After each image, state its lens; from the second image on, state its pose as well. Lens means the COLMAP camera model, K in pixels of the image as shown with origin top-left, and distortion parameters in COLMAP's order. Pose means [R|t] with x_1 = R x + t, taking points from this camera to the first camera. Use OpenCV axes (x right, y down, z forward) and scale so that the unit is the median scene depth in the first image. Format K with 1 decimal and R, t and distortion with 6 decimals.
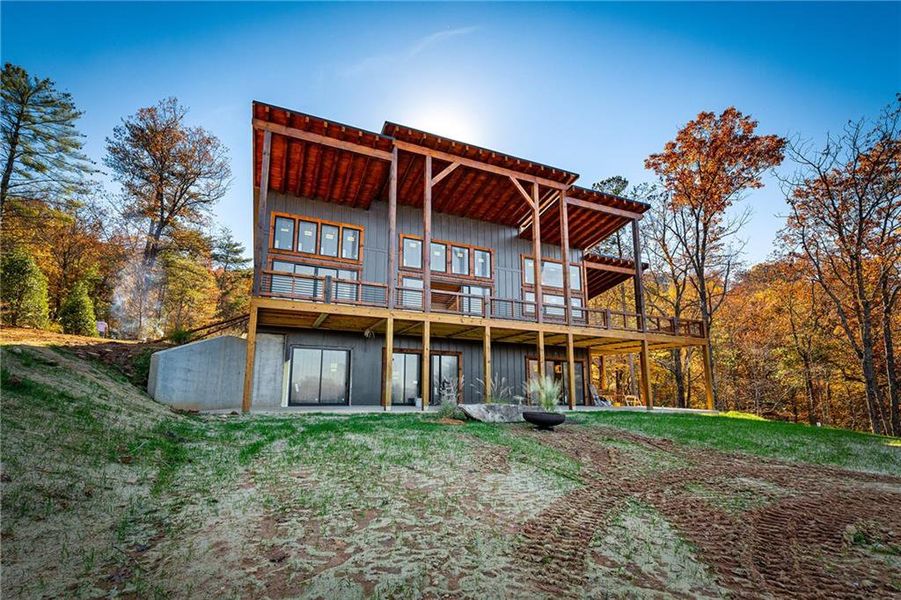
lens RADIAL K [[437.0, 0, 447.0], [0, 437.0, 340.5], [0, 0, 1]] dist [0.001061, -0.000083]
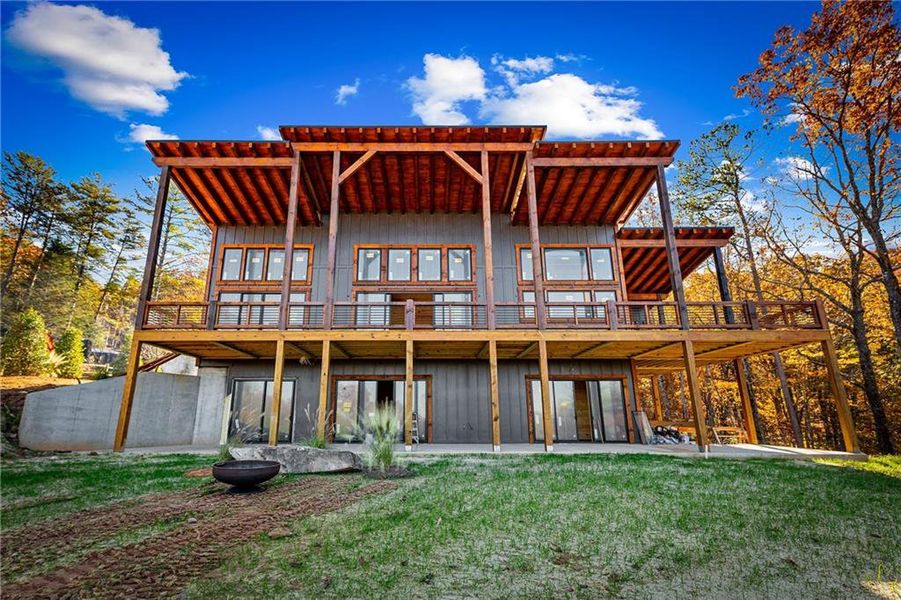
lens RADIAL K [[447.4, 0, 451.2], [0, 447.4, 322.7], [0, 0, 1]] dist [0.000575, 0.000032]
pose [[0.911708, -0.102525, -0.397840, 0.438987], [0.062182, 0.991642, -0.113050, 0.028552], [0.406106, 0.078330, 0.910463, 0.278664]]
